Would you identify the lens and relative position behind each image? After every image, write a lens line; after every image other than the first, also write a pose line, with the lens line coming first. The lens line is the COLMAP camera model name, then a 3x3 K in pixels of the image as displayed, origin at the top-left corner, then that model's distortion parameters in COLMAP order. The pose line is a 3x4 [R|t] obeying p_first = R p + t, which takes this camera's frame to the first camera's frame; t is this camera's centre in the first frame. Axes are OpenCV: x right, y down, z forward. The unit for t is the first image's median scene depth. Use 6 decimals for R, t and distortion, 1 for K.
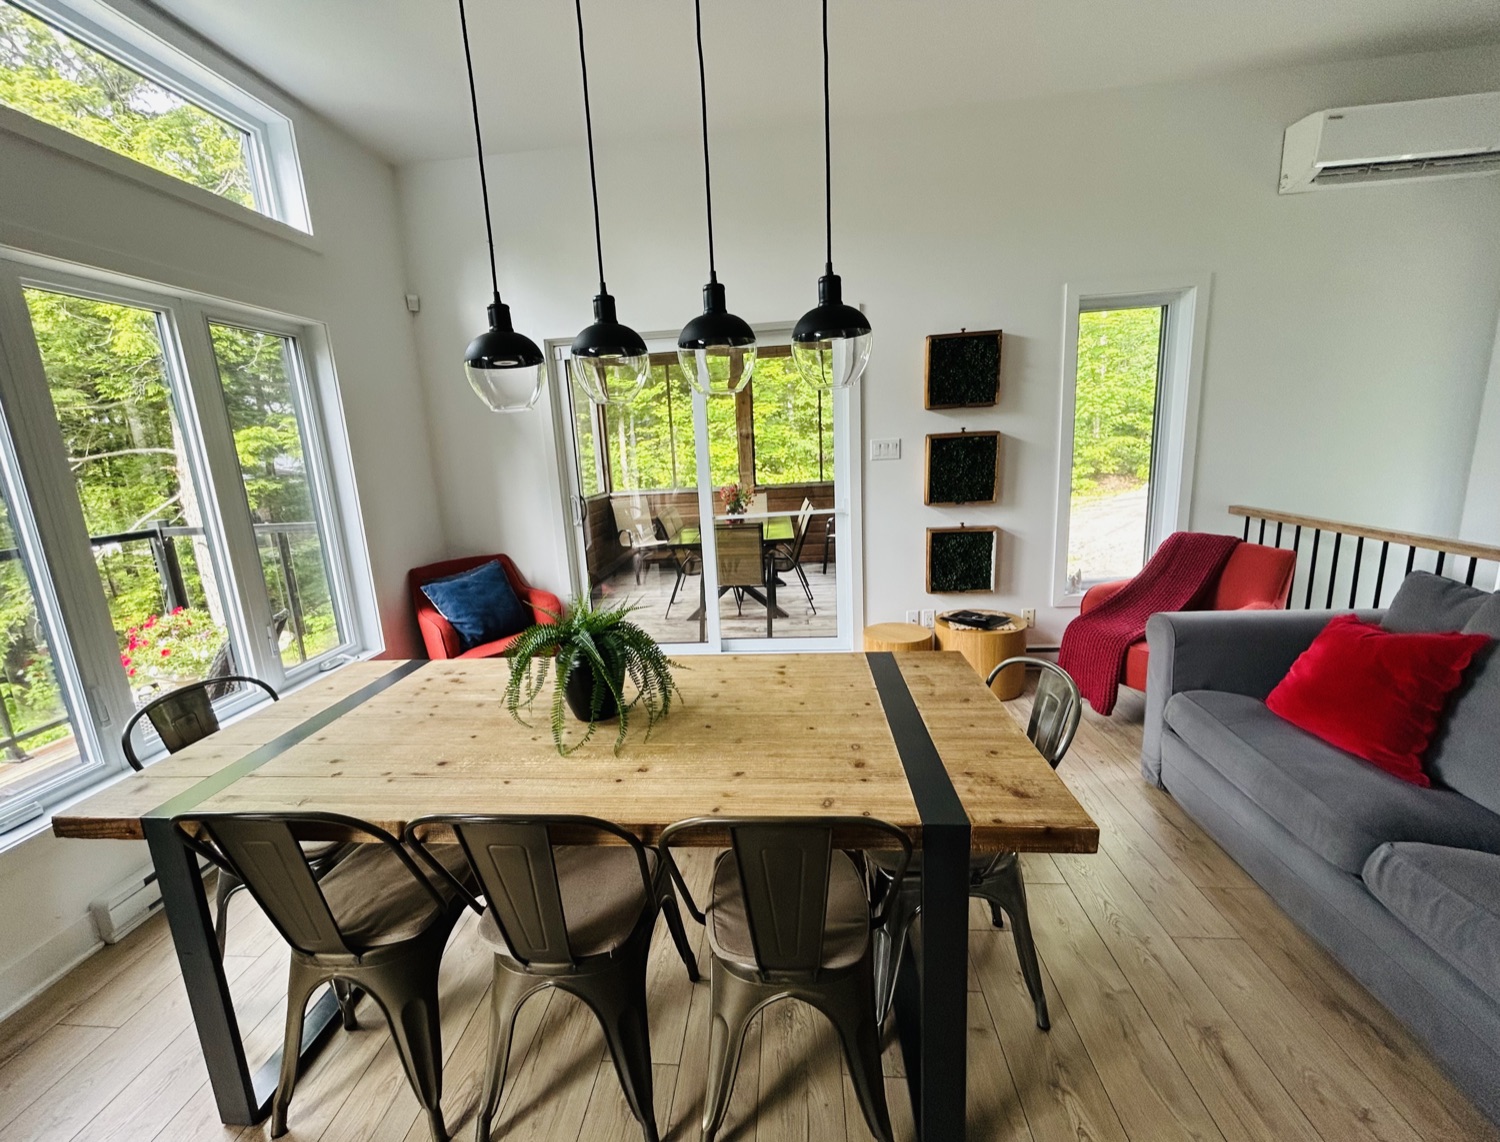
lens RADIAL K [[664.5, 0, 698.2], [0, 664.5, 599.6], [0, 0, 1]] dist [-0.000845, -0.000185]
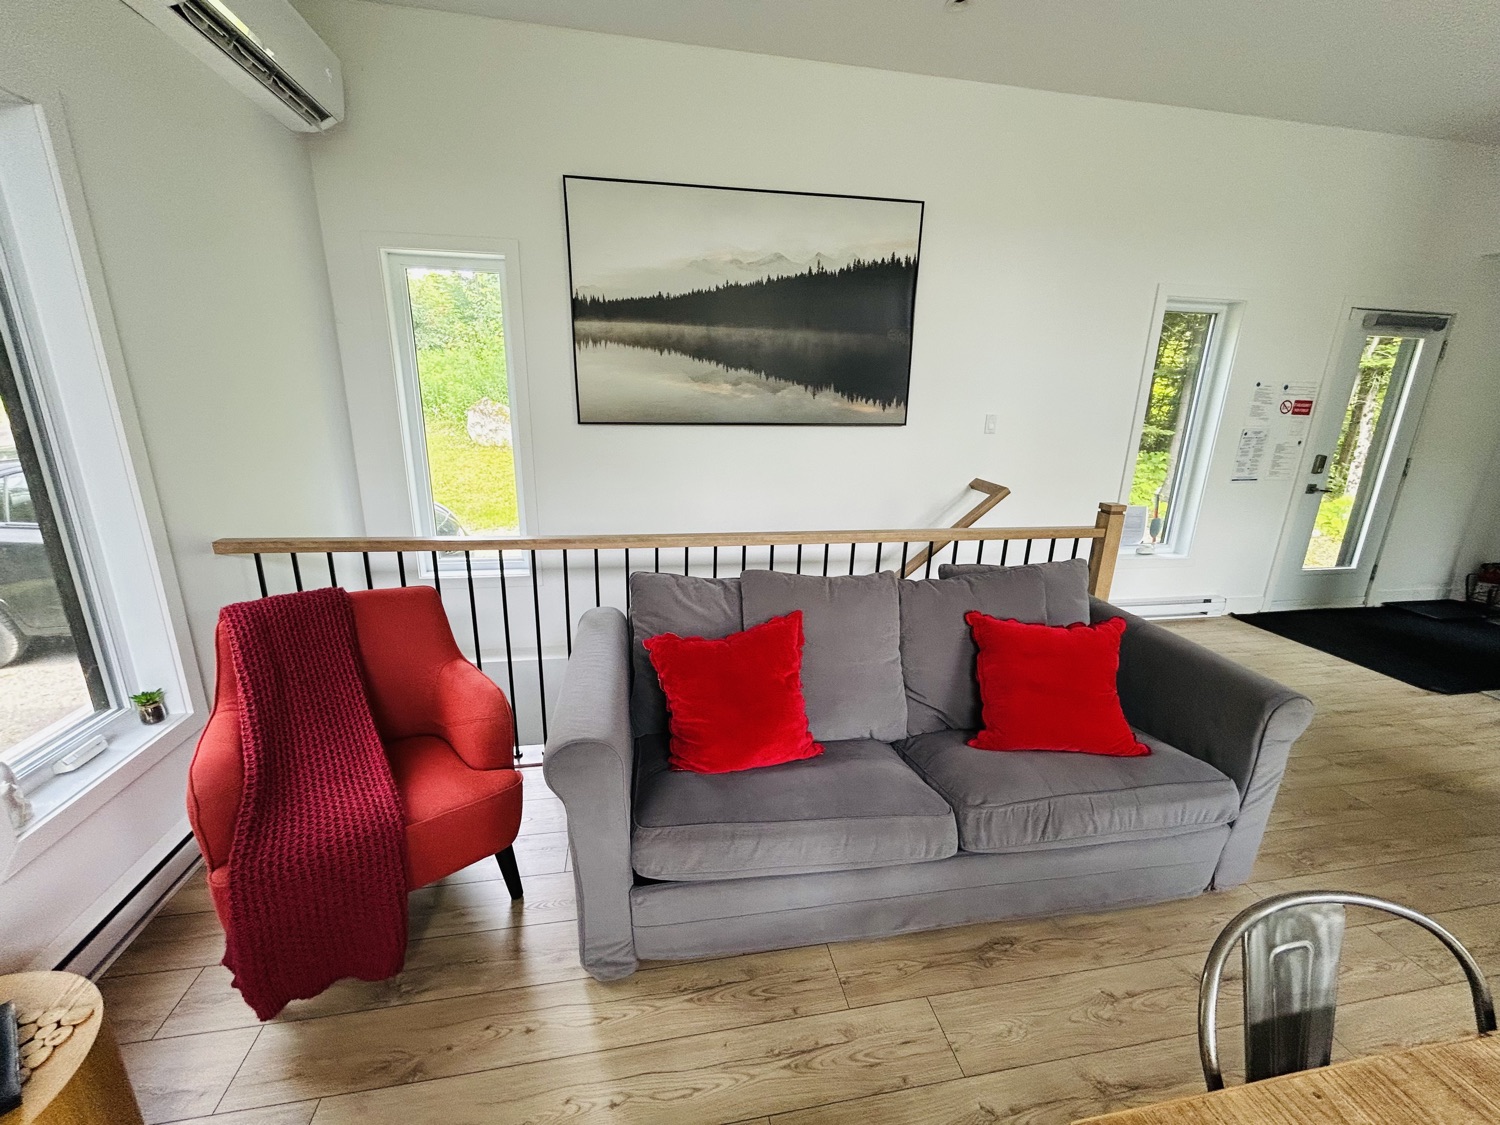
lens RADIAL K [[605.1, 0, 744.6], [0, 605.1, 568.0], [0, 0, 1]] dist [0.000698, -0.000047]
pose [[-0.295674, -0.193173, 0.935554, 0.115365], [0.217392, 0.940040, 0.262804, -0.136131], [-0.930224, 0.281086, -0.235952, 0.588243]]
